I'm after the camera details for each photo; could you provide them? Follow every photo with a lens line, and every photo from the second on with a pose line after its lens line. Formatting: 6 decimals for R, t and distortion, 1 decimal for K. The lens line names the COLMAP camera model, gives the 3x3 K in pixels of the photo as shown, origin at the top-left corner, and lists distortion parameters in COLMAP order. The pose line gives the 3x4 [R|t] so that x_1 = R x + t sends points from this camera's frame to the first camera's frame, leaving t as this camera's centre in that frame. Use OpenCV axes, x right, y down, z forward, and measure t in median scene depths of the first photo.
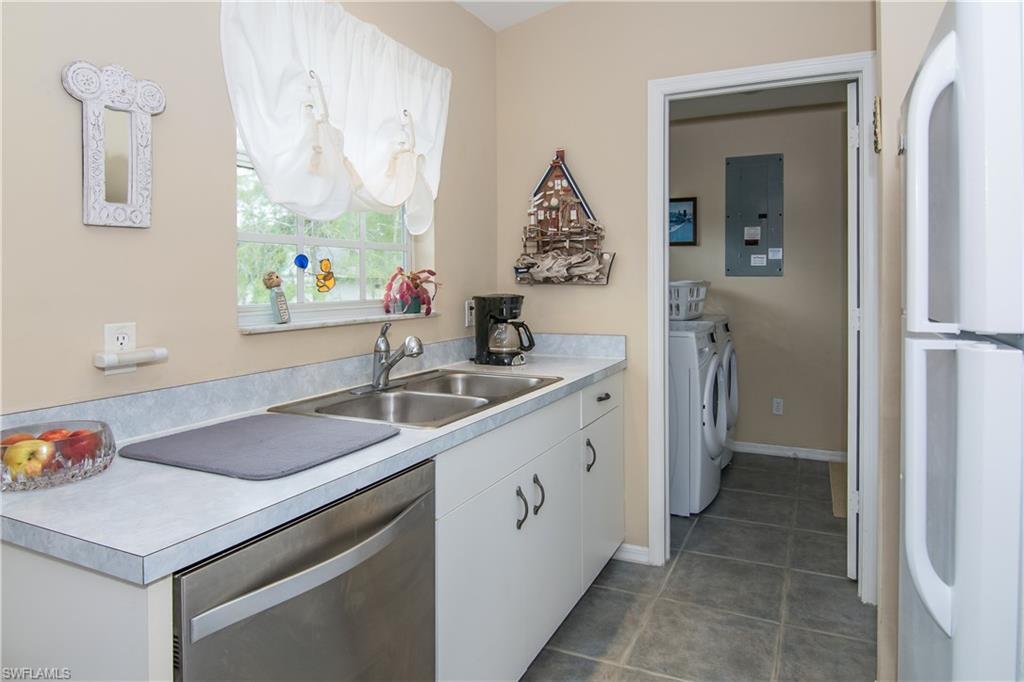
lens RADIAL K [[640.6, 0, 509.0], [0, 640.6, 283.9], [0, 0, 1]] dist [-0.001372, -0.001611]
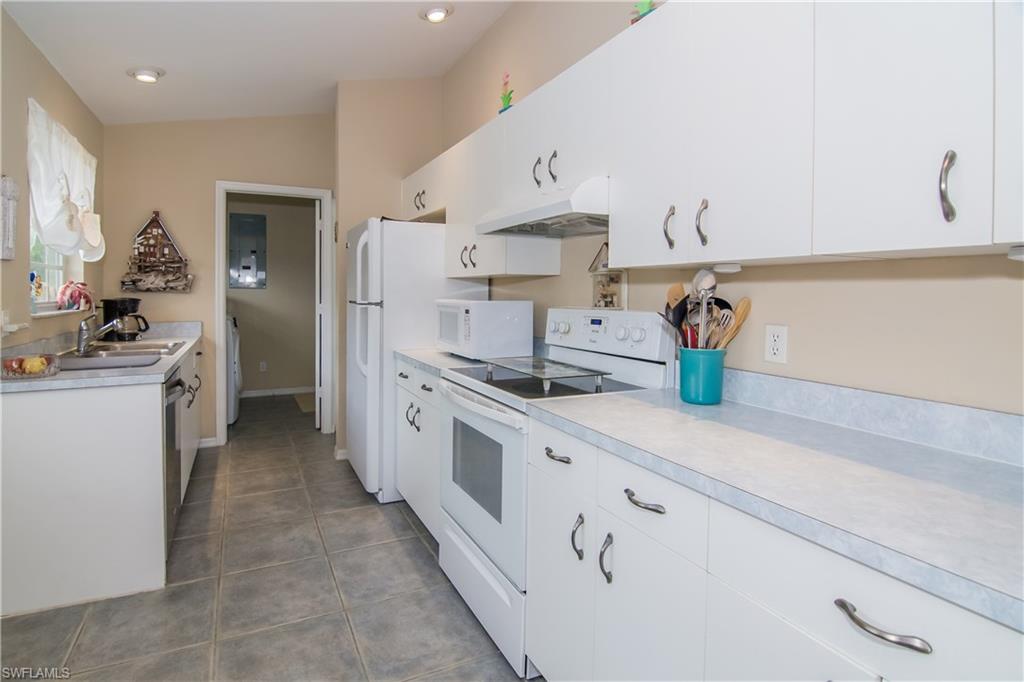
lens RADIAL K [[510.9, 0, 510.6], [0, 510.9, 294.6], [0, 0, 1]] dist [-0.039906, 0.000209]
pose [[0.601863, 0.000370, 0.798599, -0.411890], [0.000364, 1.000000, -0.000737, 0.008063], [-0.798599, 0.000735, 0.601862, -0.516500]]
